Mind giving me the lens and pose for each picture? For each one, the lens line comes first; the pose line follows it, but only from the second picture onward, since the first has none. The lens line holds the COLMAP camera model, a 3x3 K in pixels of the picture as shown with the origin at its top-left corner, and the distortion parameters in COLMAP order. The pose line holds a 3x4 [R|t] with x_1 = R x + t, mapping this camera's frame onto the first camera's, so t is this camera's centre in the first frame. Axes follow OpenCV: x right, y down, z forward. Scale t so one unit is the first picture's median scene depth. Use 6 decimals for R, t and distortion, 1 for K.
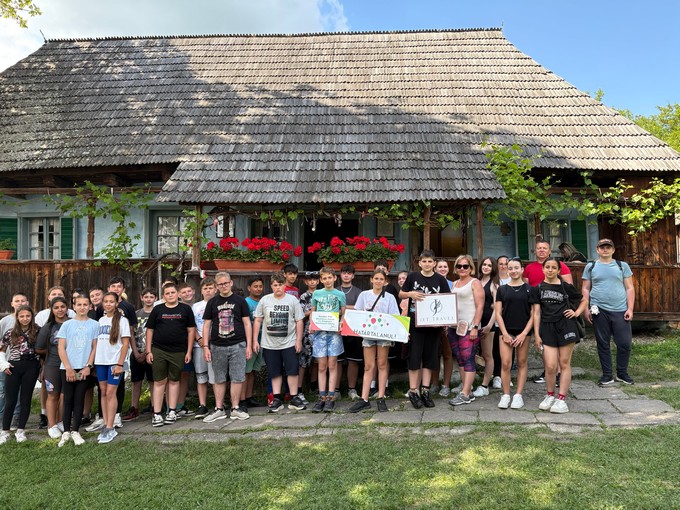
lens RADIAL K [[508.7, 0, 339.1], [0, 508.7, 262.0], [0, 0, 1]] dist [0.064951, -0.077370]
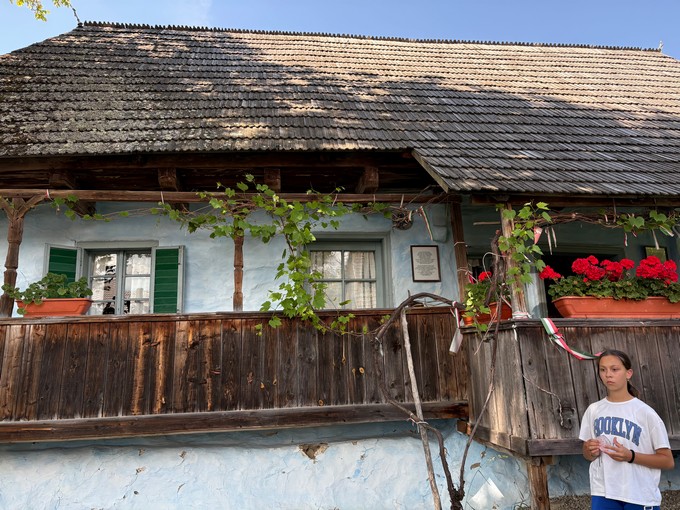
lens RADIAL K [[509.1, 0, 337.9], [0, 509.1, 262.5], [0, 0, 1]] dist [0.052129, -0.051773]
pose [[0.986269, 0.006748, 0.165007, -0.459510], [0.021271, 0.985651, -0.167448, 0.035815], [-0.163769, 0.168659, 0.971974, 0.416081]]
